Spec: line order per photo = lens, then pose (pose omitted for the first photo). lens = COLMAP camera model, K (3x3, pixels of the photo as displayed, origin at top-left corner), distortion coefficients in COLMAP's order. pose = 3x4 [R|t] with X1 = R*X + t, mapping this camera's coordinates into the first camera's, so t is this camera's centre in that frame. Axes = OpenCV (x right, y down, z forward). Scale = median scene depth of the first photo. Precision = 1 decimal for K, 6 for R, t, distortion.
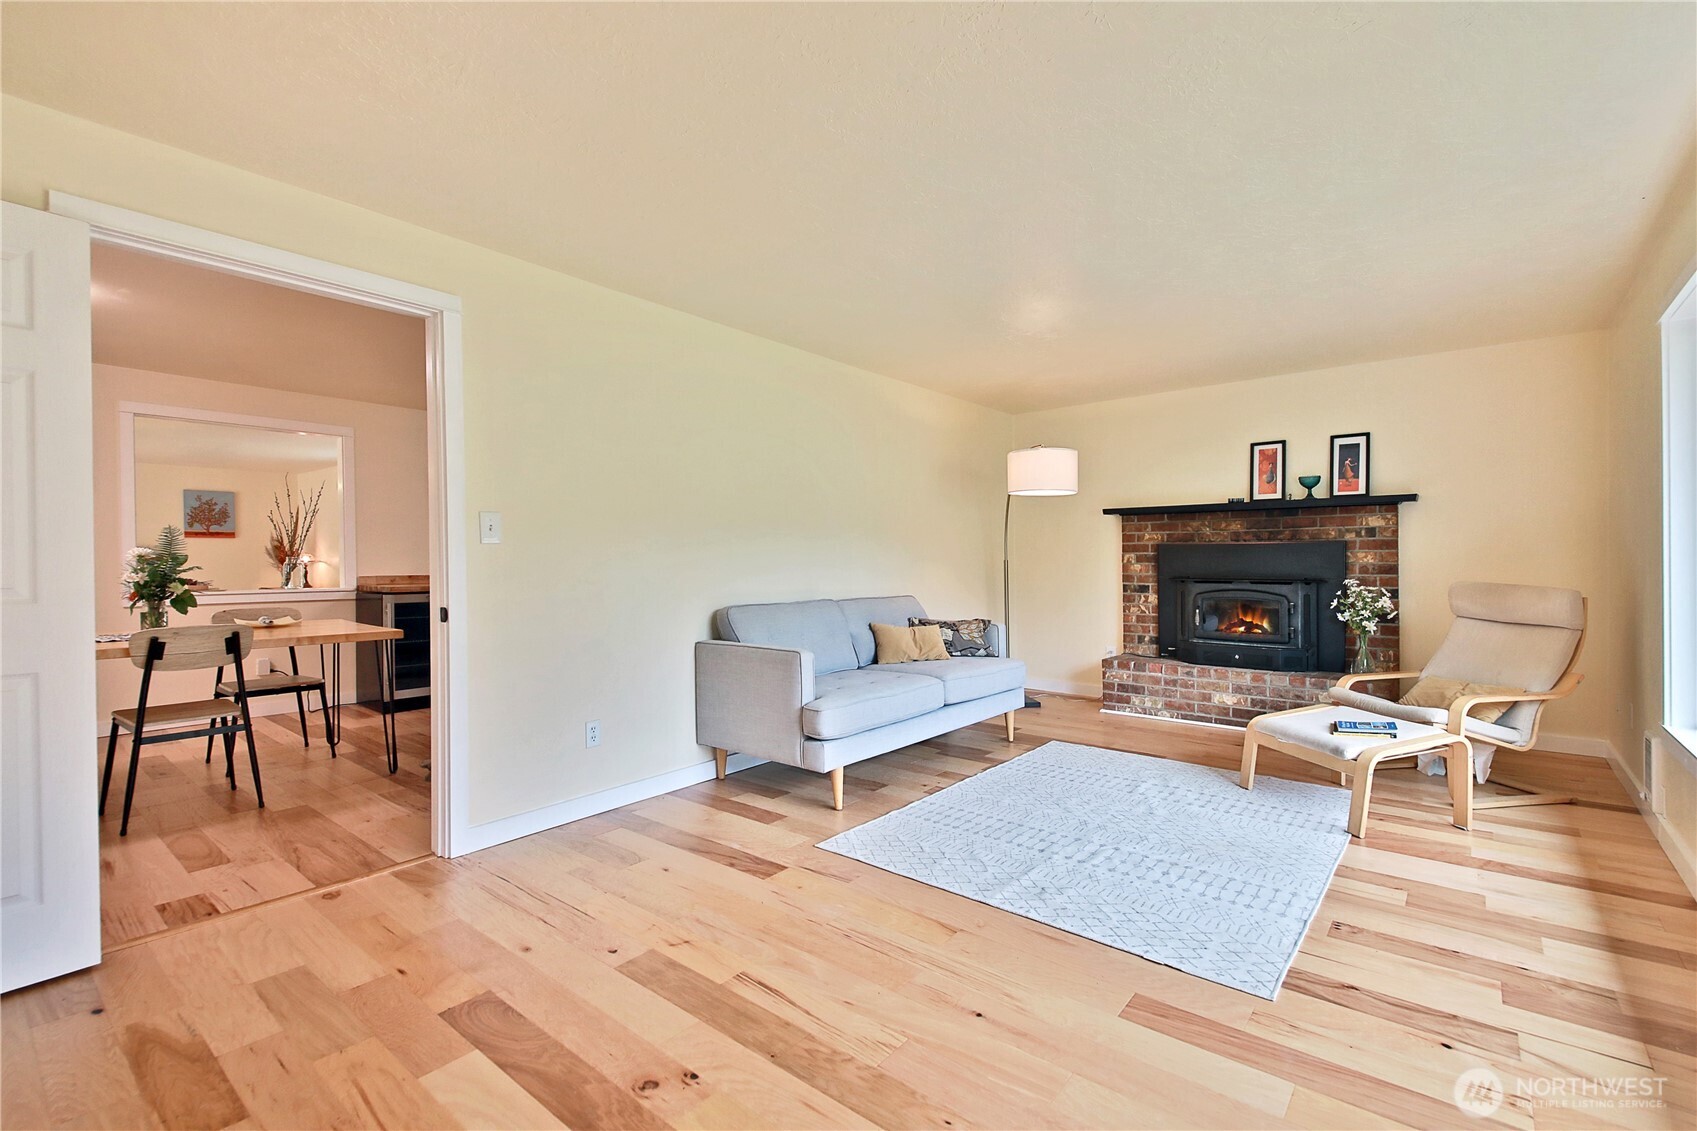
lens RADIAL K [[730.7, 0, 848.5], [0, 730.7, 565.5], [0, 0, 1]] dist [0.082594, -0.058852]
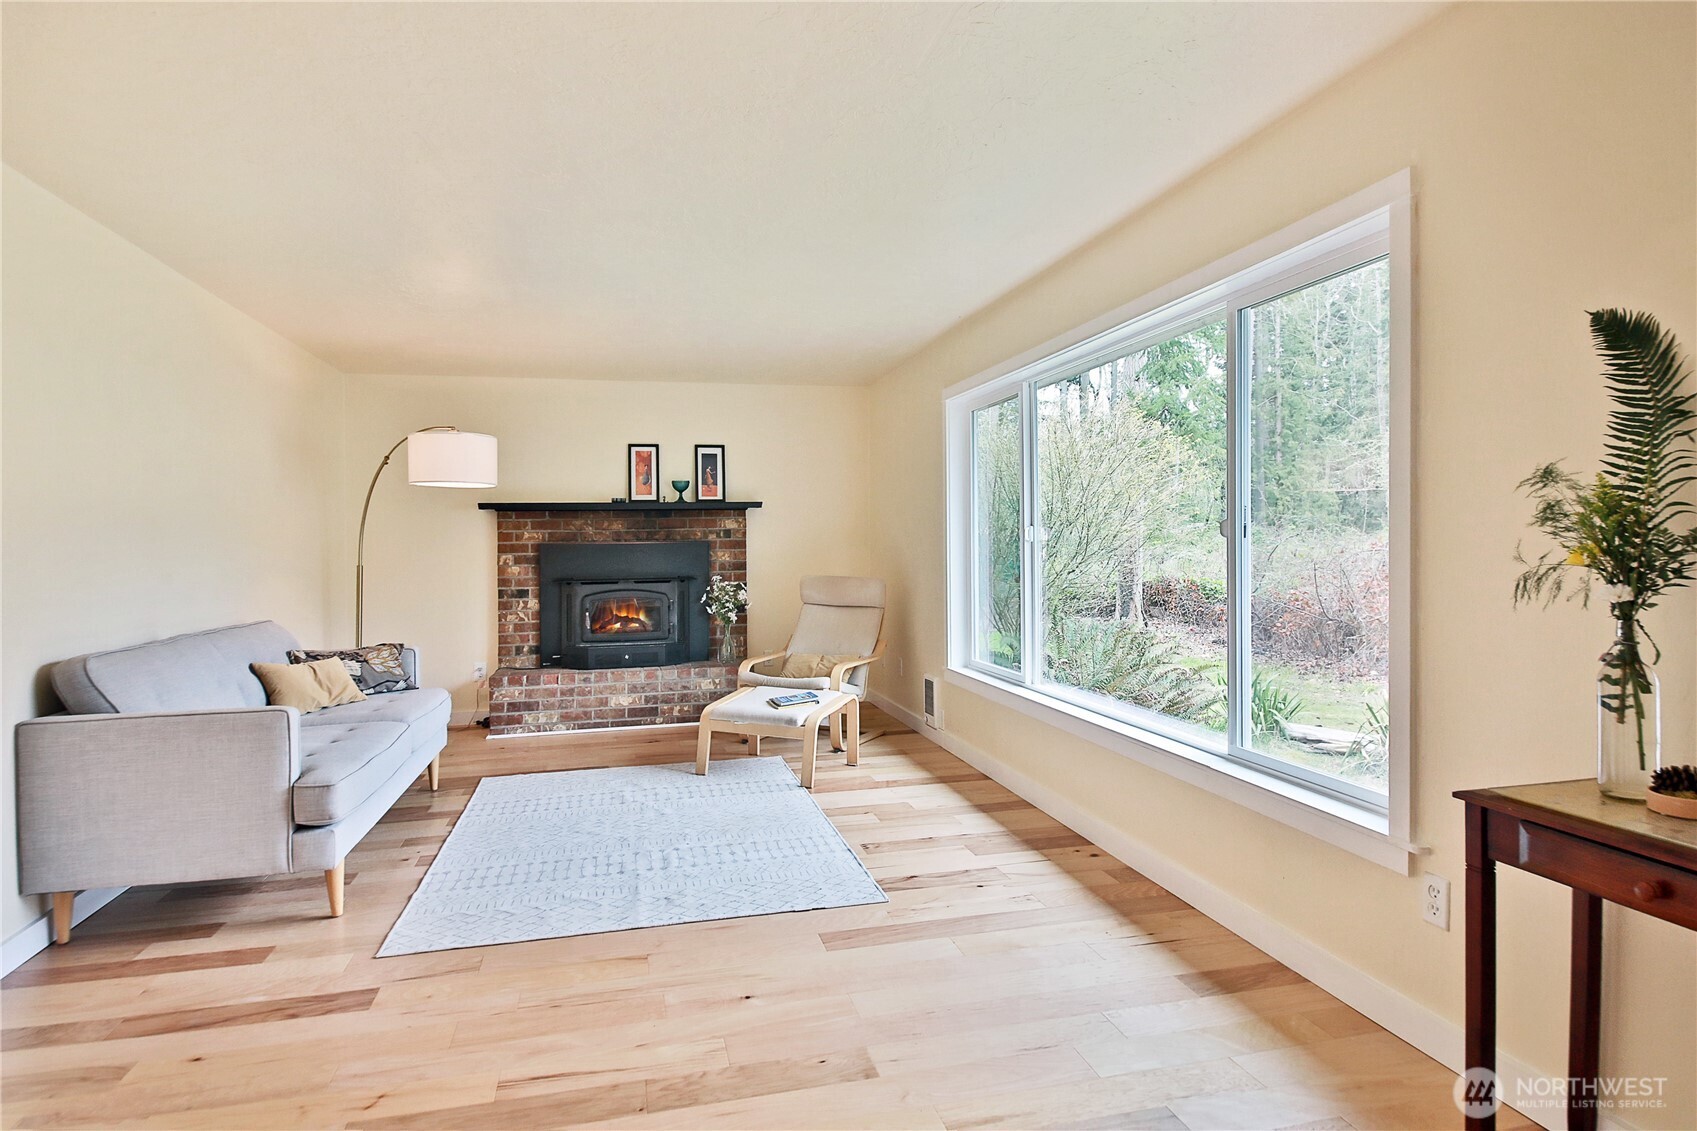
lens RADIAL K [[883.6, 0, 848.5], [0, 883.6, 565.5], [0, 0, 1]] dist [0.046124, -0.035384]
pose [[0.624574, -0.024657, 0.780576, -0.233502], [0.020743, 0.999673, 0.014980, -0.012657], [-0.780690, 0.006835, 0.624881, 0.024689]]
